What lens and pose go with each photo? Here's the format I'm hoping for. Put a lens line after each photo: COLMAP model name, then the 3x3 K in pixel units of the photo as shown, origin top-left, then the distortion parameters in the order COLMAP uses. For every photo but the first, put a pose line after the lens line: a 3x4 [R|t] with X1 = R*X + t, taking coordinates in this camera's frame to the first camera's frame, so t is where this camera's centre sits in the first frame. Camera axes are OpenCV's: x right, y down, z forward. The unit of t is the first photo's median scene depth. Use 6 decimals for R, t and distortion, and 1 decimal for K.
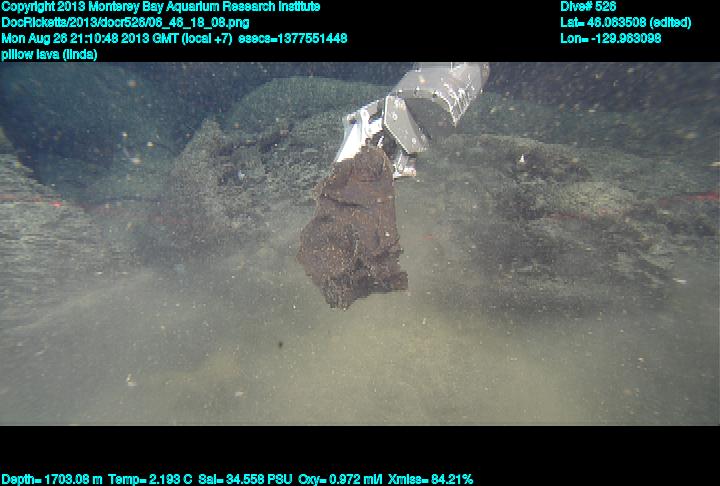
lens RADIAL K [[432.9, 0, 377.4], [0, 432.9, 245.3], [0, 0, 1]] dist [-0.042917, 0.104991]
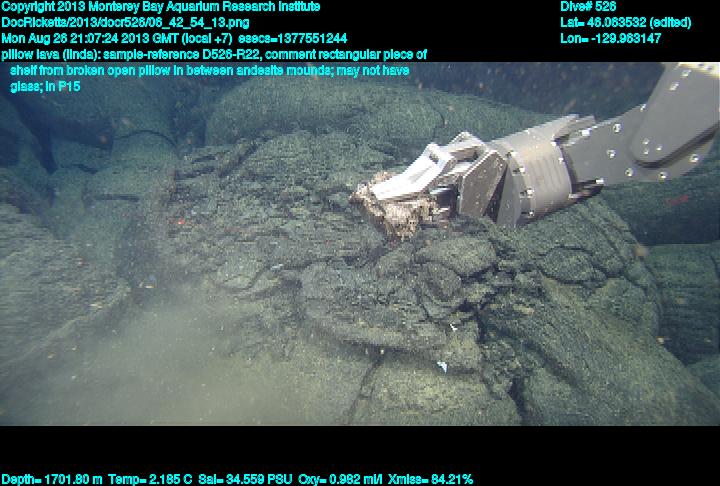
lens RADIAL K [[428.9, 0, 375.4], [0, 428.9, 258.4], [0, 0, 1]] dist [-0.039238, 0.101399]
pose [[0.996546, 0.056241, -0.061107, 0.277034], [-0.043882, 0.981282, 0.187511, -0.285783], [0.070509, -0.184182, 0.980360, -0.170273]]
